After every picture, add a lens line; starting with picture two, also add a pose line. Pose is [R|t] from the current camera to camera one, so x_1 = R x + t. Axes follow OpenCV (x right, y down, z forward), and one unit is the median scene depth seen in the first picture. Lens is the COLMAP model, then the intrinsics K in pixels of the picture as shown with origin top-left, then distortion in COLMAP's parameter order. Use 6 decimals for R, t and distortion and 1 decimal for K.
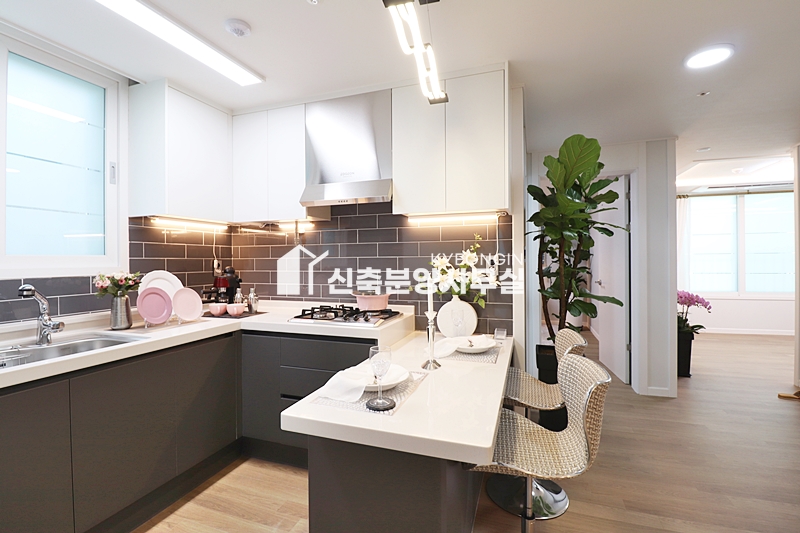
lens RADIAL K [[370.1, 0, 399.6], [0, 370.1, 263.2], [0, 0, 1]] dist [-0.001447, -0.010866]
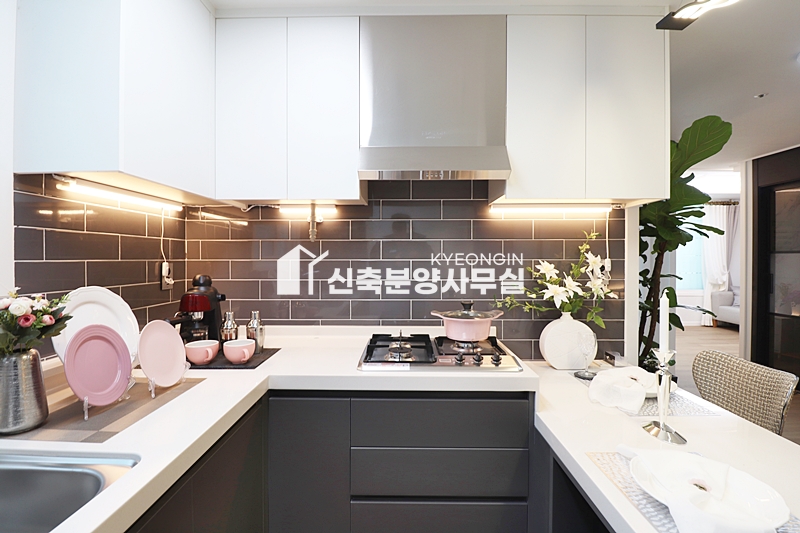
lens RADIAL K [[370.1, 0, 400.4], [0, 370.1, 262.0], [0, 0, 1]] dist [-0.001447, -0.010866]
pose [[0.946523, 0.002873, 0.322624, -0.405035], [-0.003842, 0.999990, 0.002367, -0.014777], [-0.322614, -0.003480, 0.946524, 0.393241]]
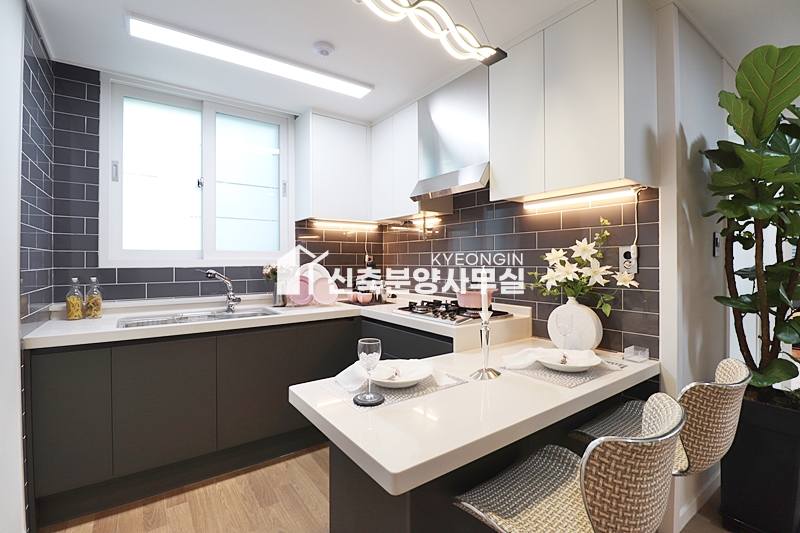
lens RADIAL K [[370.1, 0, 398.4], [0, 370.1, 261.9], [0, 0, 1]] dist [-0.001447, -0.010866]
pose [[0.819579, 0.005985, -0.572936, 0.295821], [-0.006293, 0.999979, 0.001444, 0.012812], [0.572932, 0.002422, 0.819599, 0.138042]]
